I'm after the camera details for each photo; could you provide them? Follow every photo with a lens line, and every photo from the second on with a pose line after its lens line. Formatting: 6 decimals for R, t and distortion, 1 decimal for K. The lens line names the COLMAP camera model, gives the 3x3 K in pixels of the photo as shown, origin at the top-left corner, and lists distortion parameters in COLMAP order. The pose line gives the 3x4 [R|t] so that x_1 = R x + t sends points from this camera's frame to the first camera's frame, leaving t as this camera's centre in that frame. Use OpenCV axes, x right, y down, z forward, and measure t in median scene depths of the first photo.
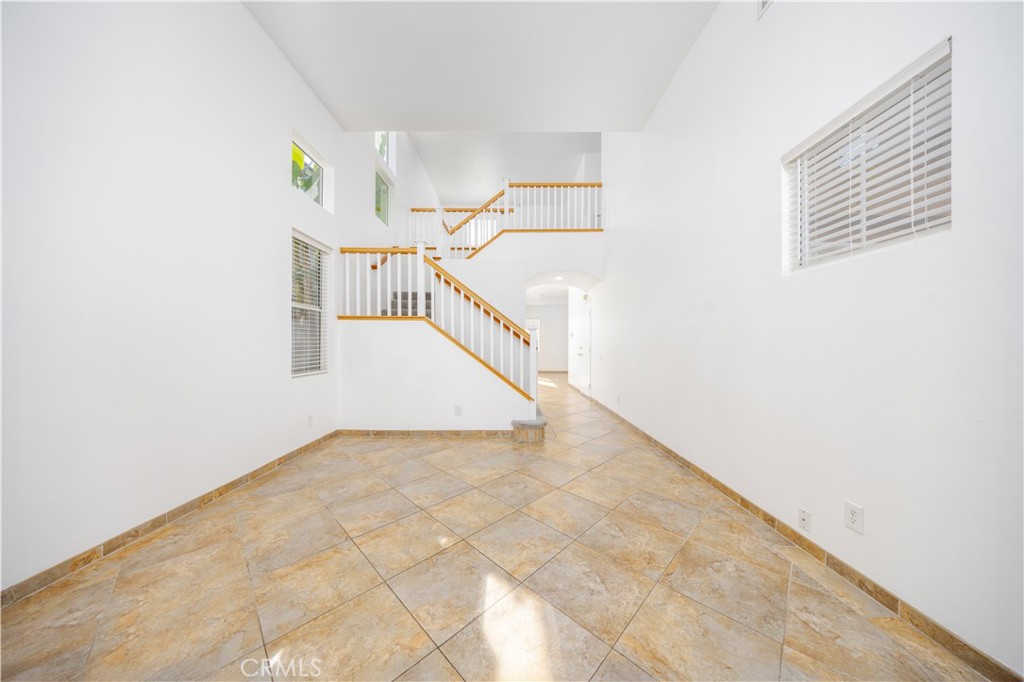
lens RADIAL K [[310.0, 0, 503.1], [0, 310.0, 350.7], [0, 0, 1]] dist [-0.006926, -0.000618]
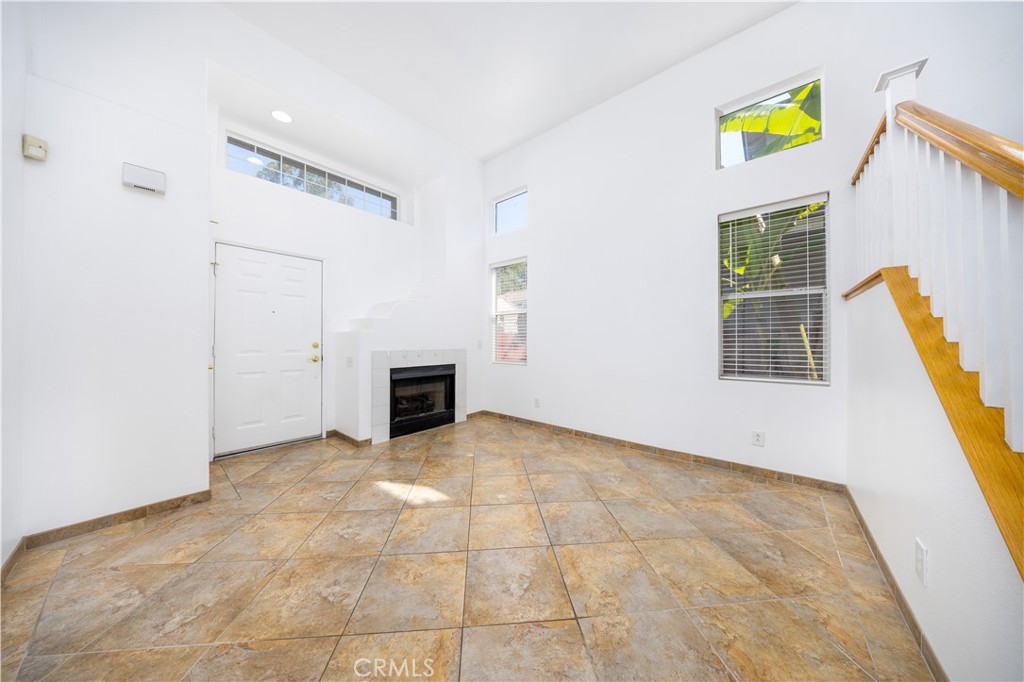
lens RADIAL K [[310.0, 0, 511.3], [0, 310.0, 337.5], [0, 0, 1]] dist [-0.006926, -0.000618]
pose [[-0.621407, -0.016036, -0.783324, 0.417474], [-0.021230, 0.999768, -0.003625, -0.017096], [0.783200, 0.014378, -0.621603, 1.086938]]
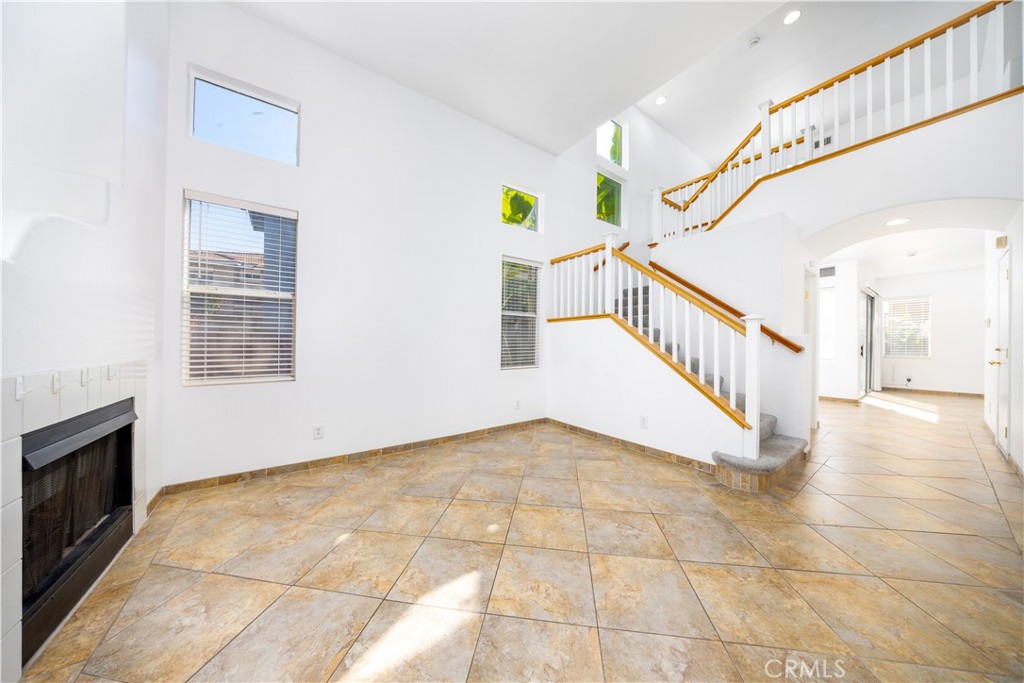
lens RADIAL K [[310.0, 0, 511.8], [0, 310.0, 345.1], [0, 0, 1]] dist [-0.006926, -0.000618]
pose [[0.602525, 0.001568, -0.798098, 0.390534], [-0.013057, 0.999884, -0.007893, -0.006326], [0.797993, 0.015176, 0.602475, 0.248399]]
